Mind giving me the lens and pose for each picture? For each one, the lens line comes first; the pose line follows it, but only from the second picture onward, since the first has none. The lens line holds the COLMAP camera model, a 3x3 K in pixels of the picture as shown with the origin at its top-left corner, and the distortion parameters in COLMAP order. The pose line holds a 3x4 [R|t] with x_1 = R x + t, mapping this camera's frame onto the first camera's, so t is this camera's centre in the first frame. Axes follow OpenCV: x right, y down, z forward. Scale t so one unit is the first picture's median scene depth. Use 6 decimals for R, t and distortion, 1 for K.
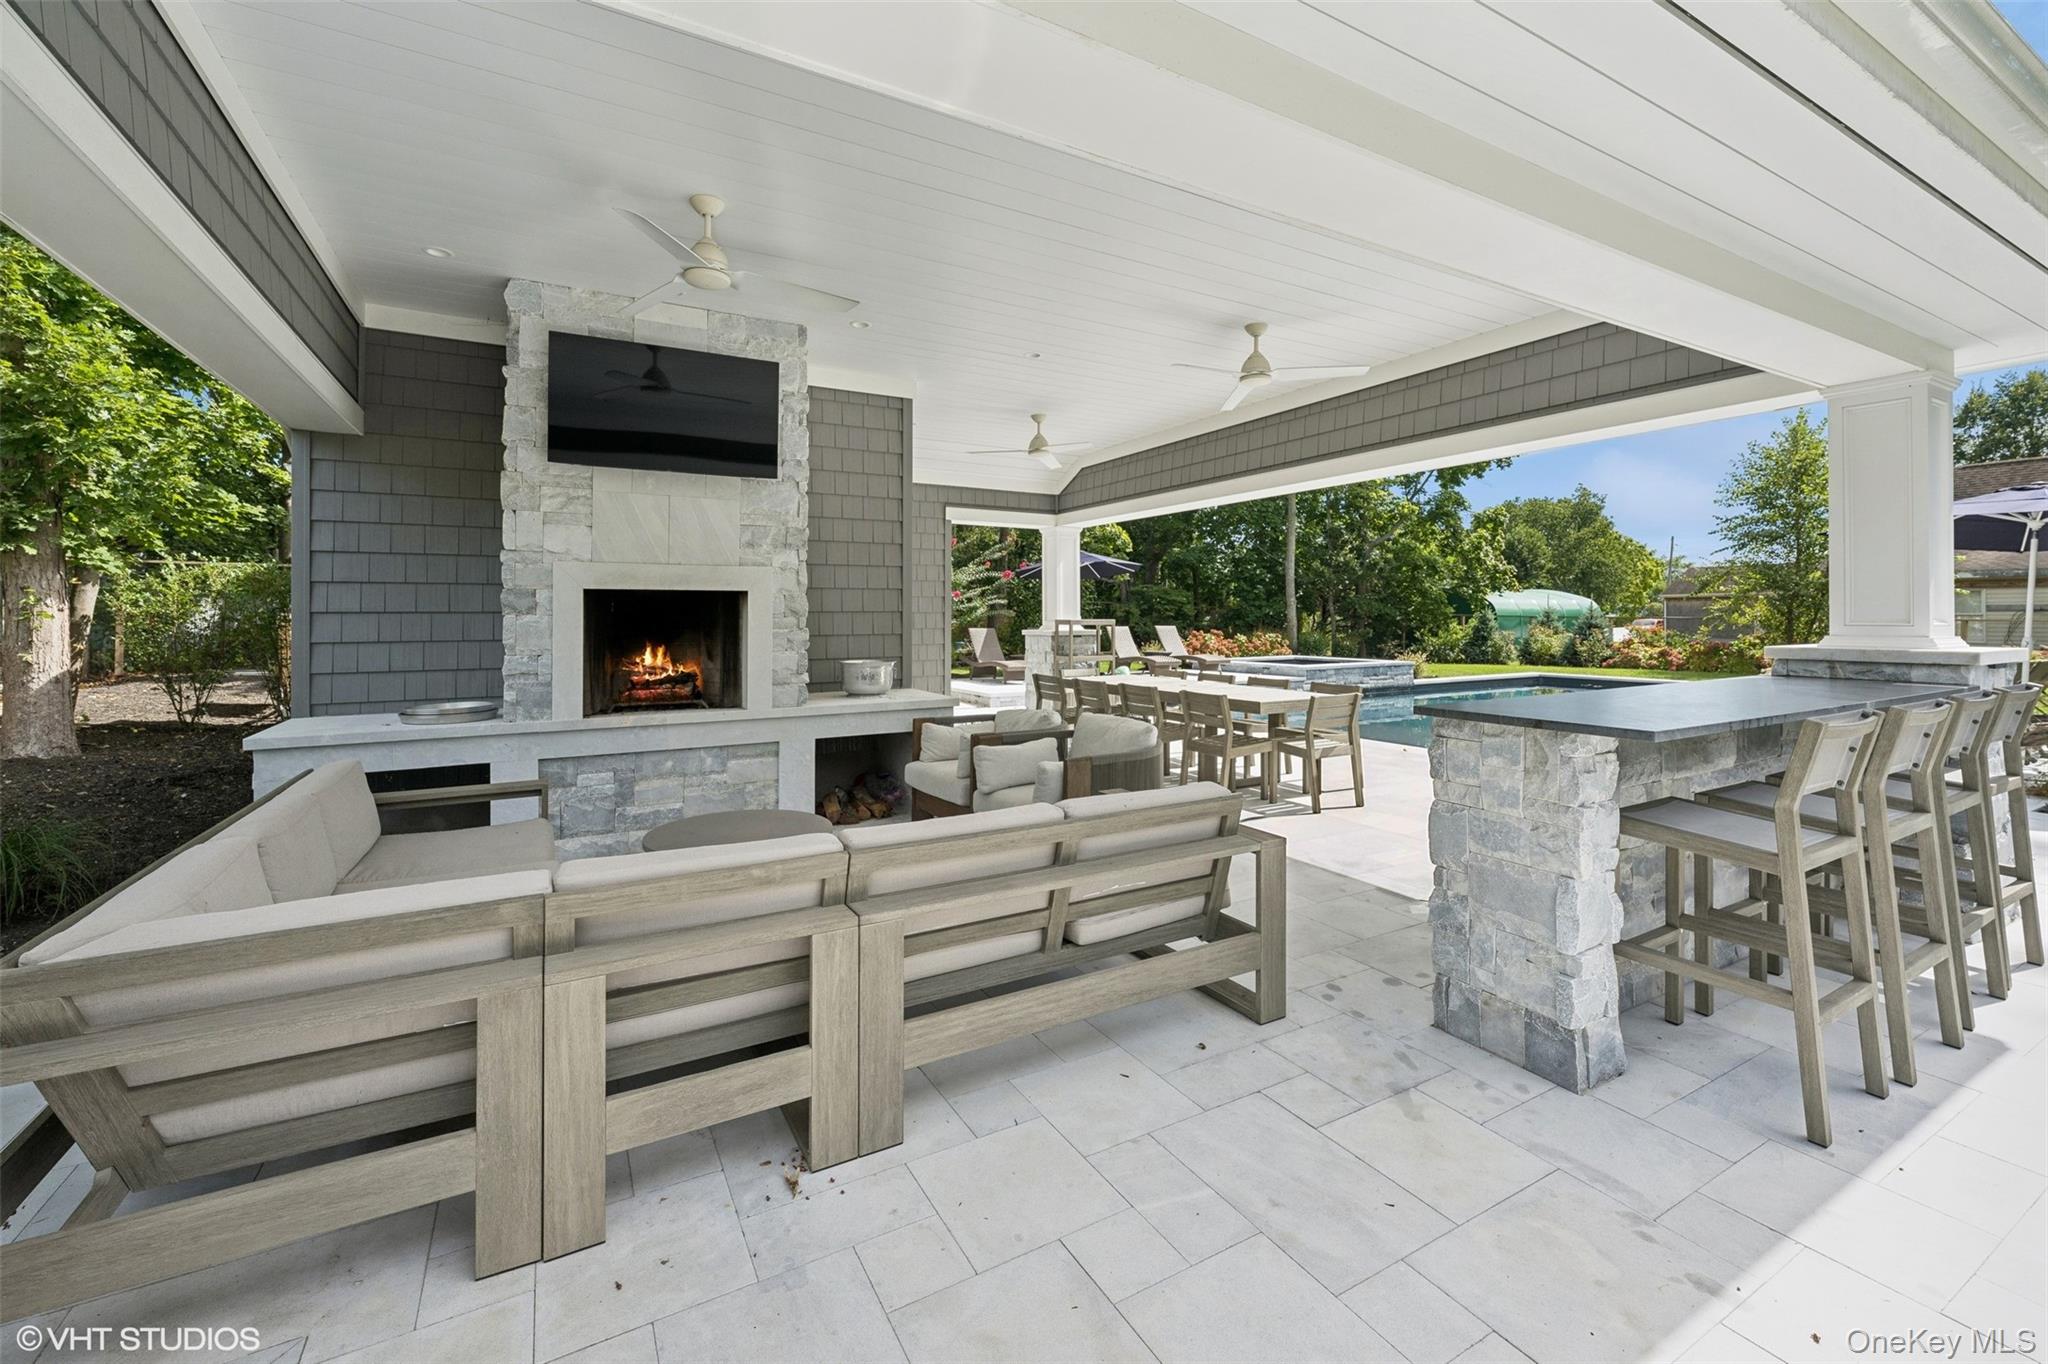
lens RADIAL K [[829.4, 0, 981.4], [0, 829.4, 612.4], [0, 0, 1]] dist [-0.008940, 0.000712]
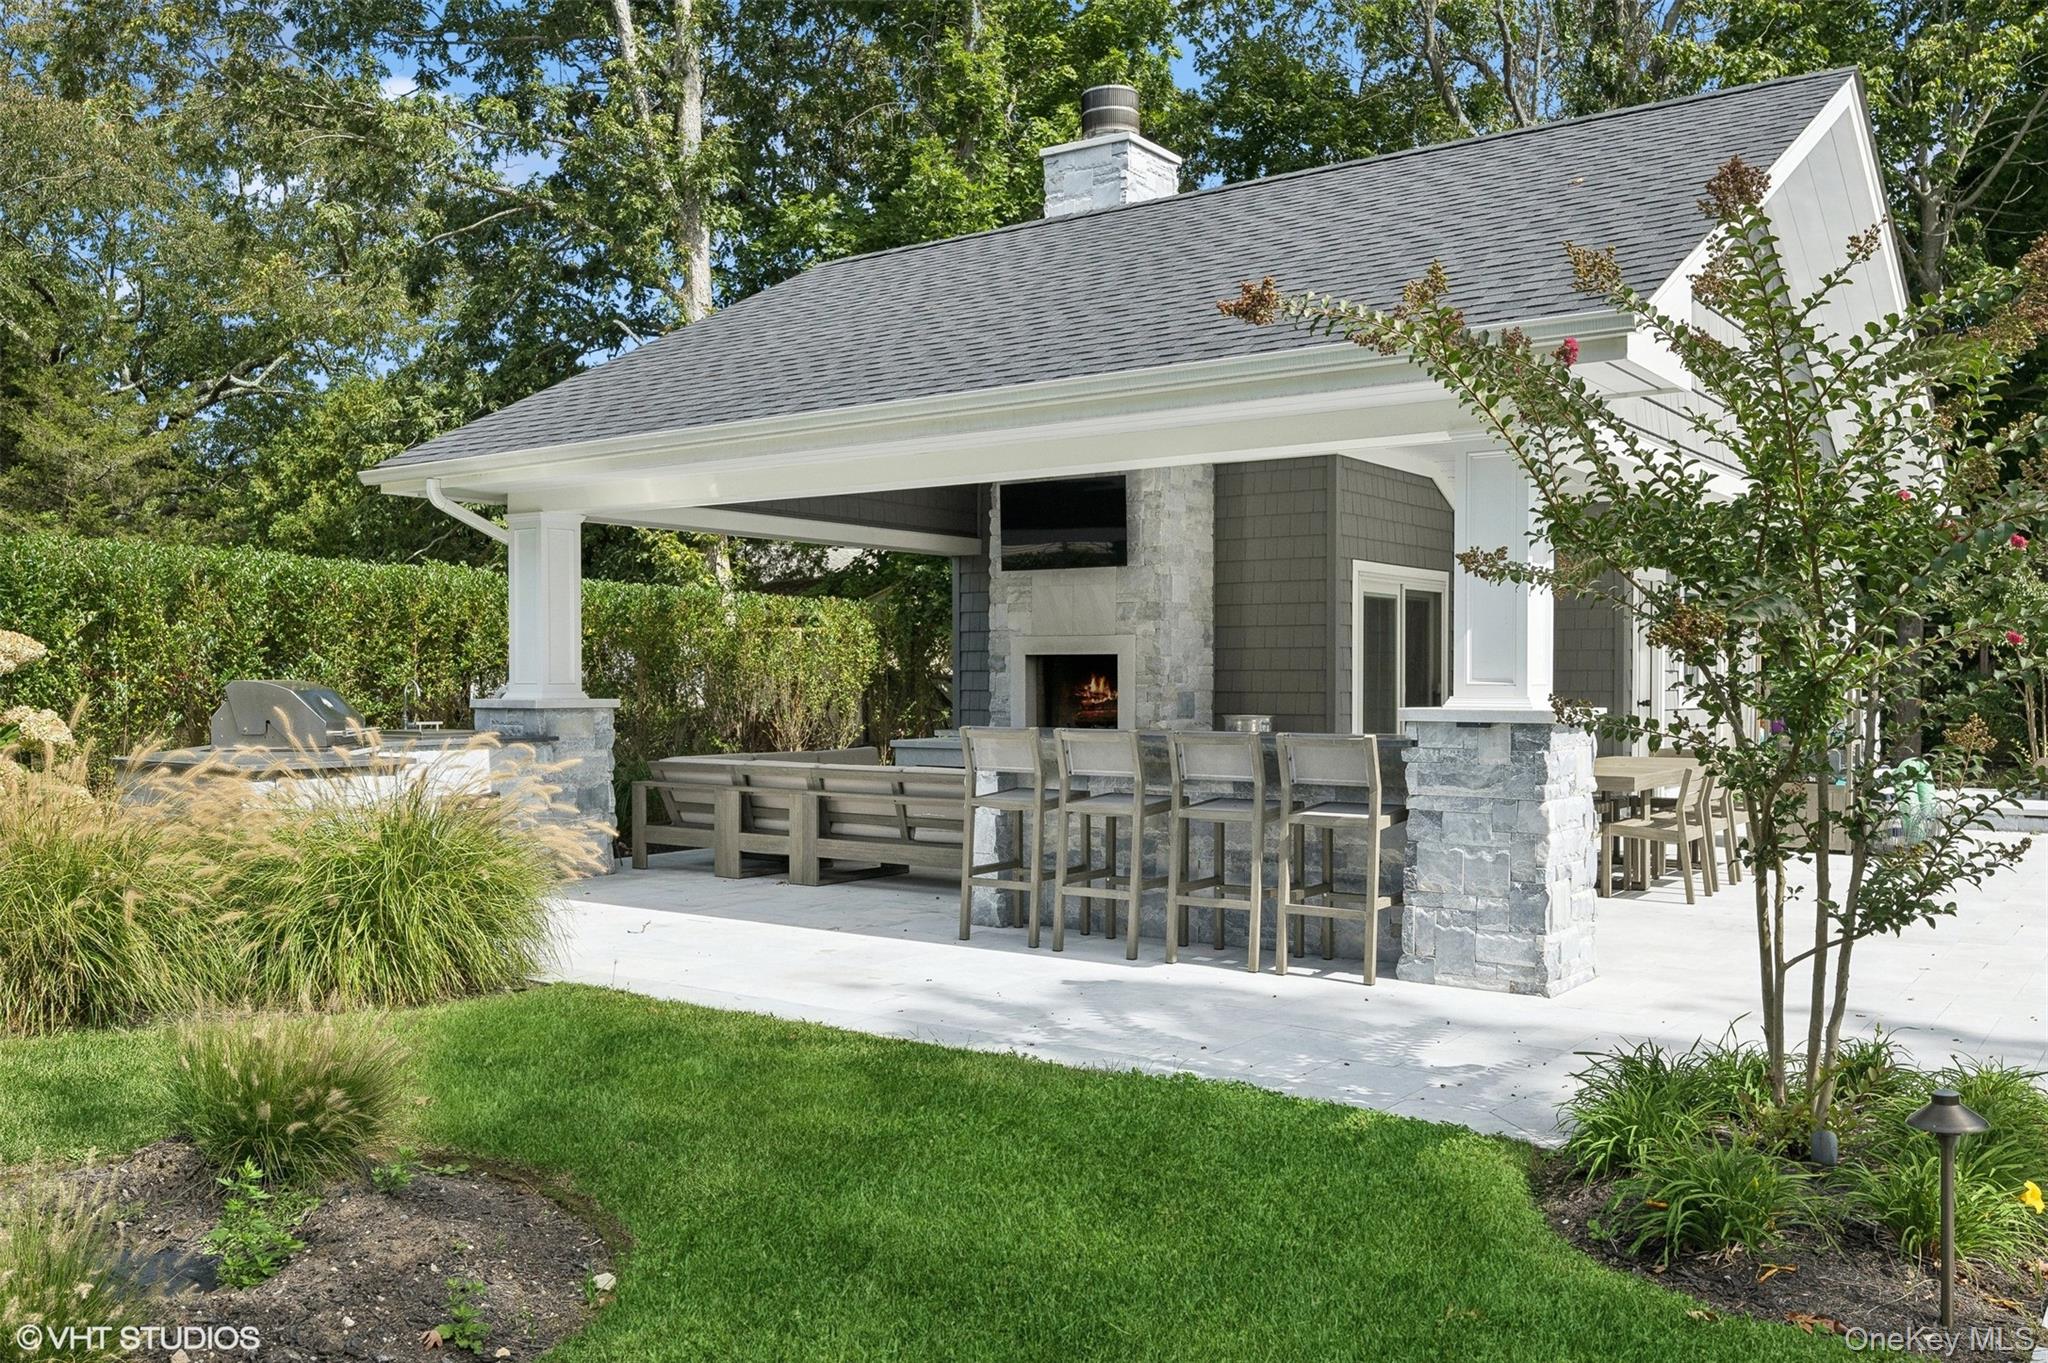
lens RADIAL K [[1667.8, 0, 1028.3], [0, 1667.8, 685.7], [0, 0, 1]] dist [-0.083213, -0.012500]
pose [[0.441764, 0.004941, -0.897118, 2.114754], [-0.001310, 0.999987, 0.004863, 0.011453], [0.897130, -0.000973, 0.441765, -0.279852]]
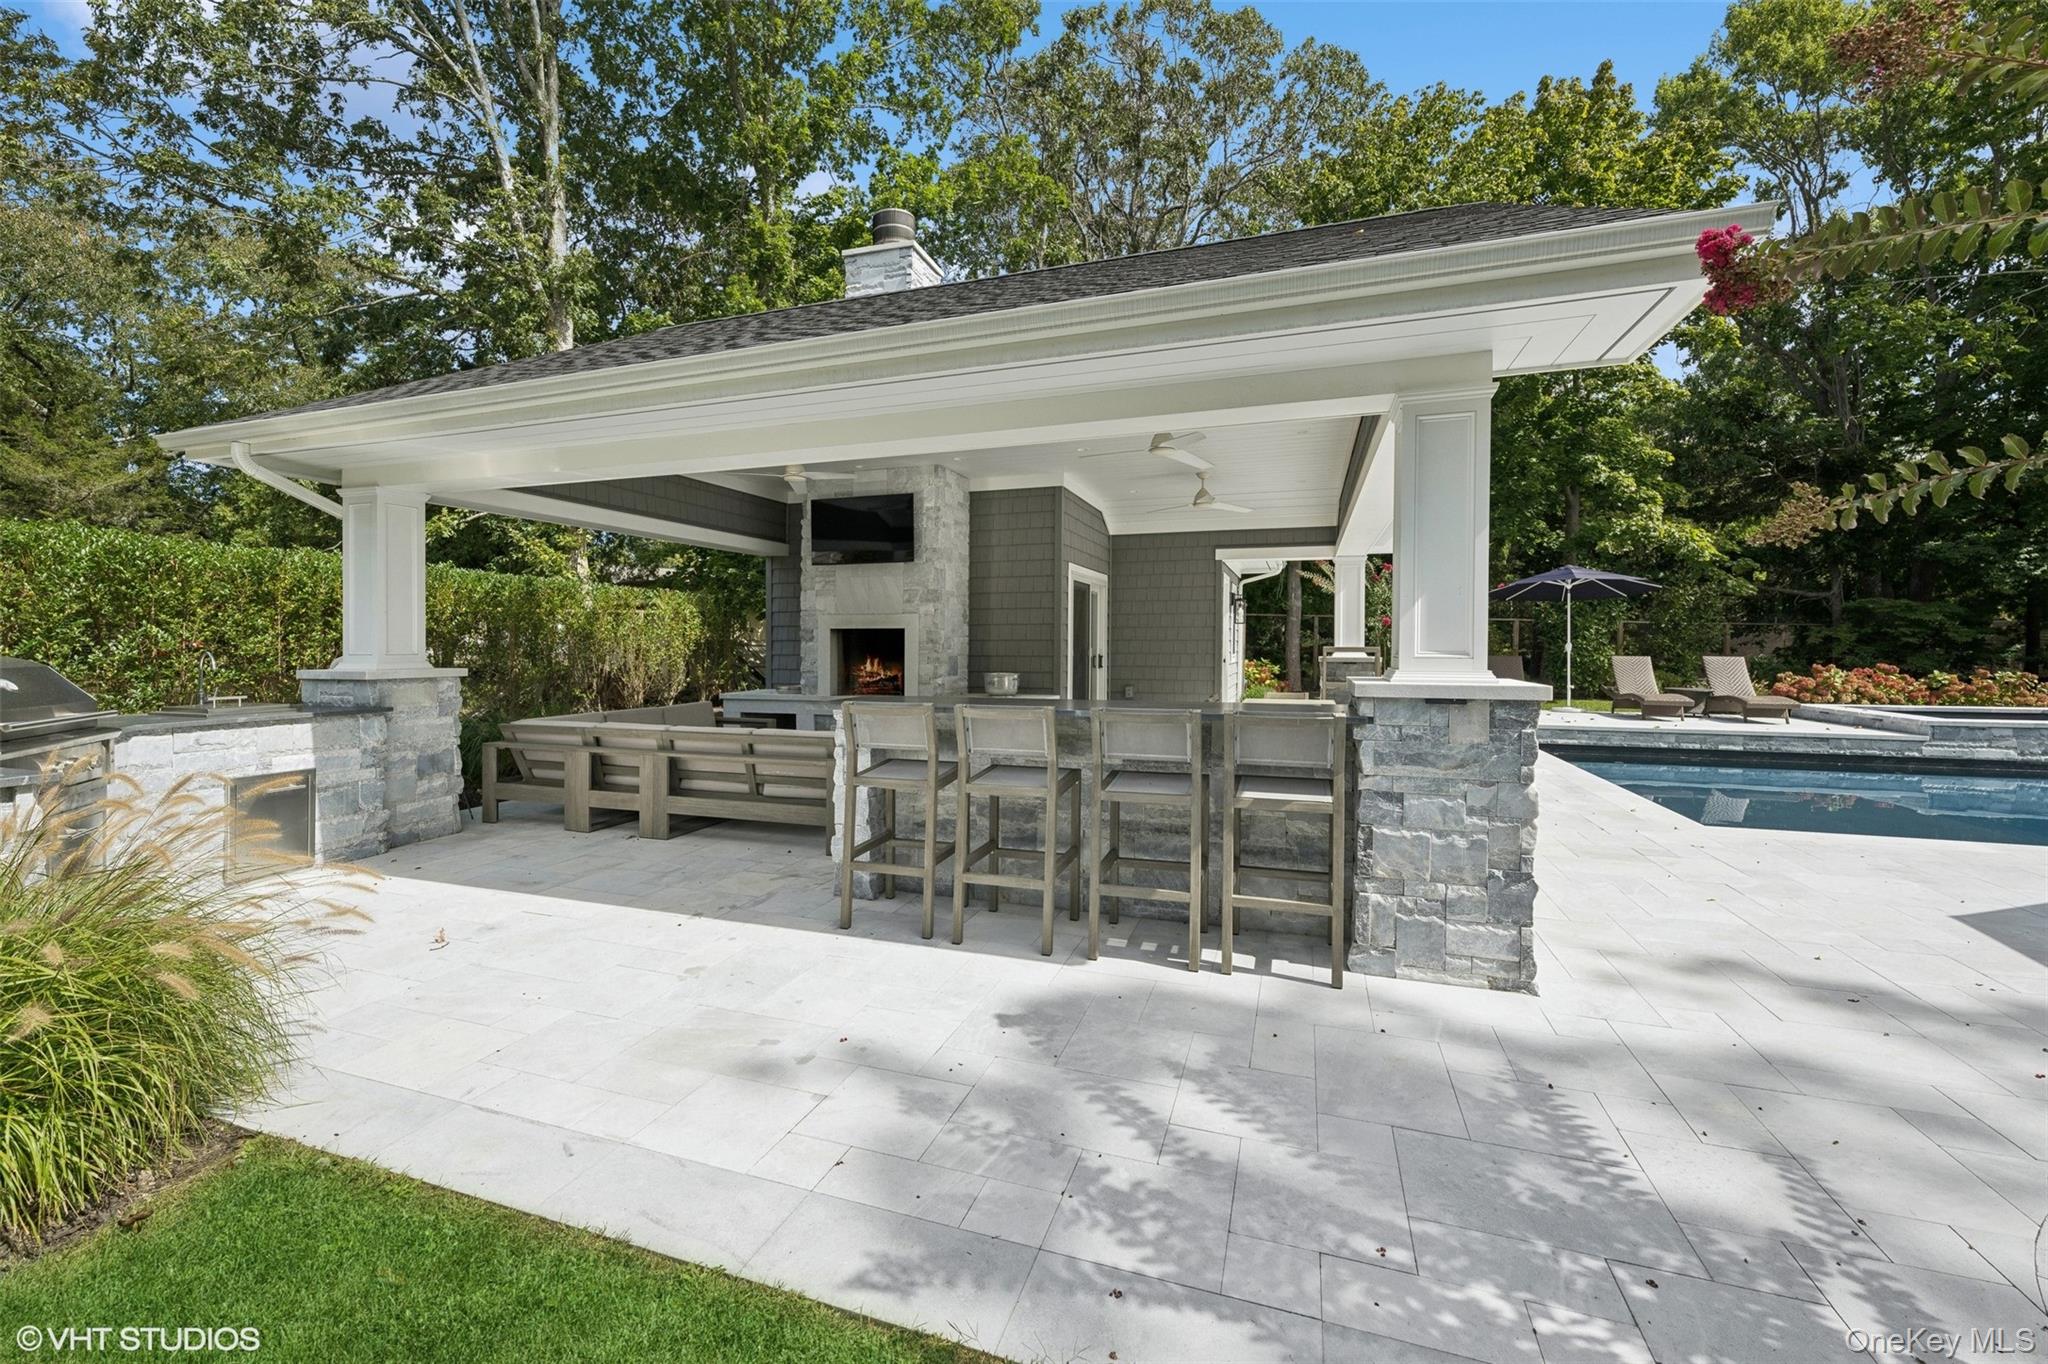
lens RADIAL K [[829.4, 0, 1012.4], [0, 829.4, 626.8], [0, 0, 1]] dist [-0.008940, 0.000712]
pose [[0.680203, -0.014595, -0.732878, 1.205644], [0.001278, 0.999824, -0.018725, 0.003518], [0.733022, 0.011800, 0.680102, 0.001001]]
